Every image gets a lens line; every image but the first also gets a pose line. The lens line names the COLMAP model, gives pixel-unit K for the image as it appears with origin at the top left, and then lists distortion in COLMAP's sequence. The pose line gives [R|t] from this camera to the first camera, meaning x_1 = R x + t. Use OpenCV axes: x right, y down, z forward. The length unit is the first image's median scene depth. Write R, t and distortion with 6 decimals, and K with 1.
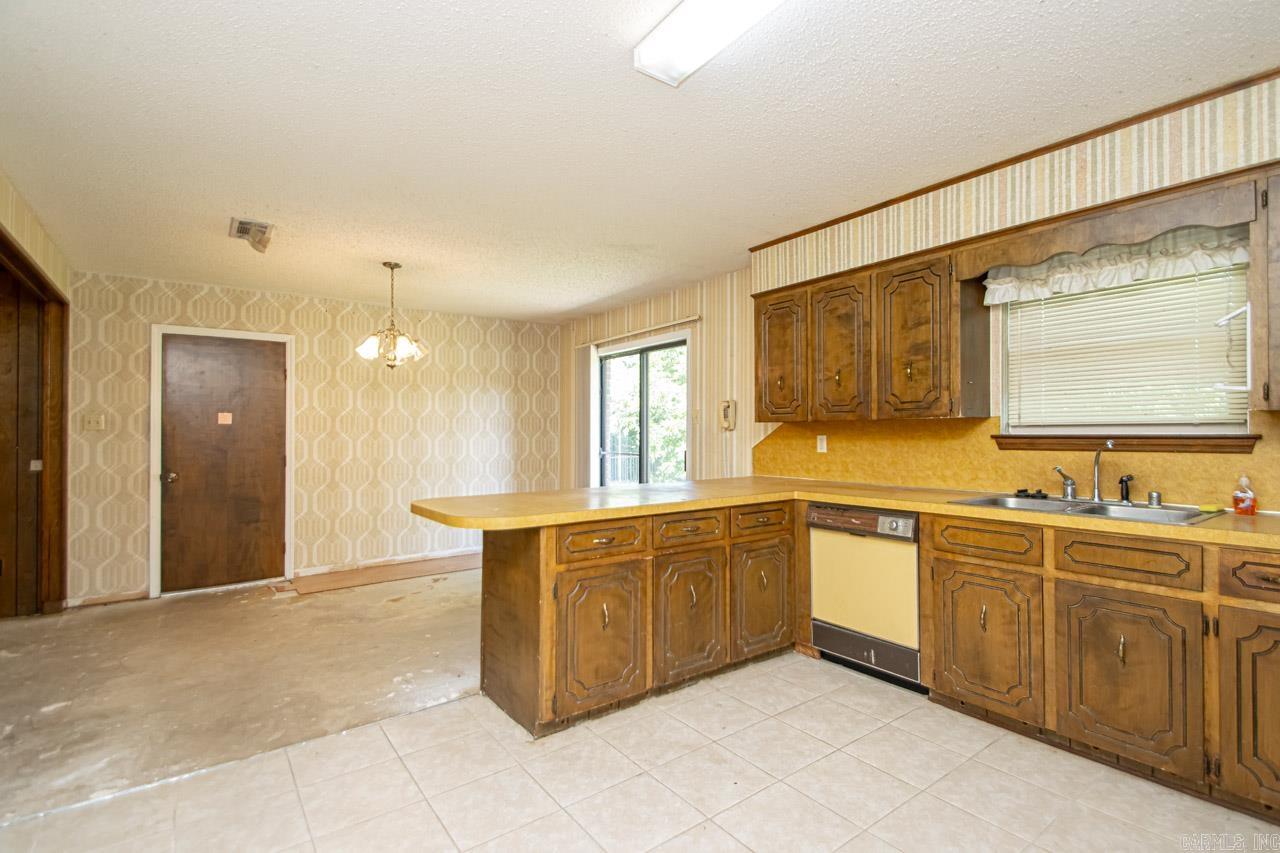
lens RADIAL K [[592.2, 0, 657.6], [0, 592.2, 429.9], [0, 0, 1]] dist [0.029226, -0.019127]
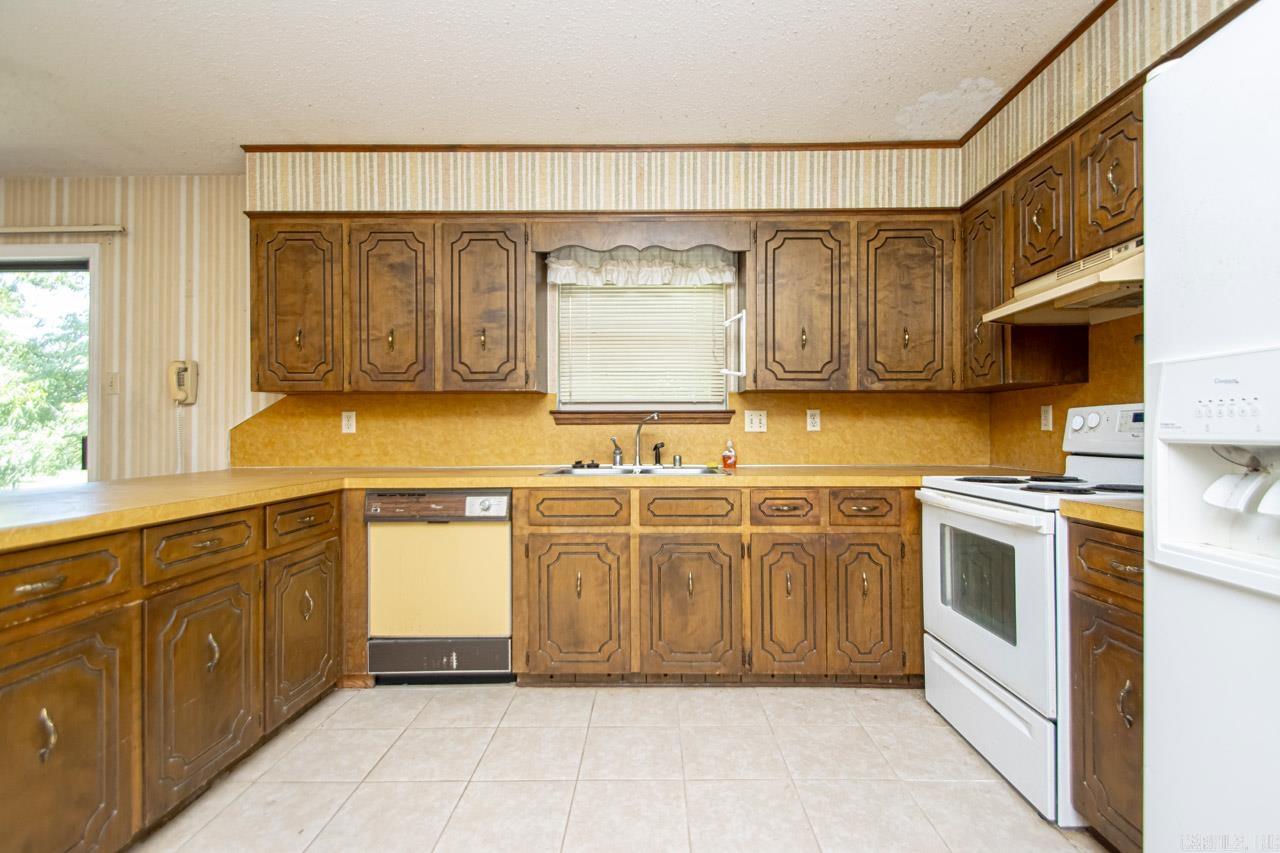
lens RADIAL K [[592.2, 0, 657.6], [0, 592.2, 429.9], [0, 0, 1]] dist [0.029226, -0.019127]
pose [[0.613590, 0.004161, 0.789614, -0.148597], [-0.005381, 0.999985, -0.001088, 0.045764], [-0.789607, -0.003581, 0.613603, 0.243165]]
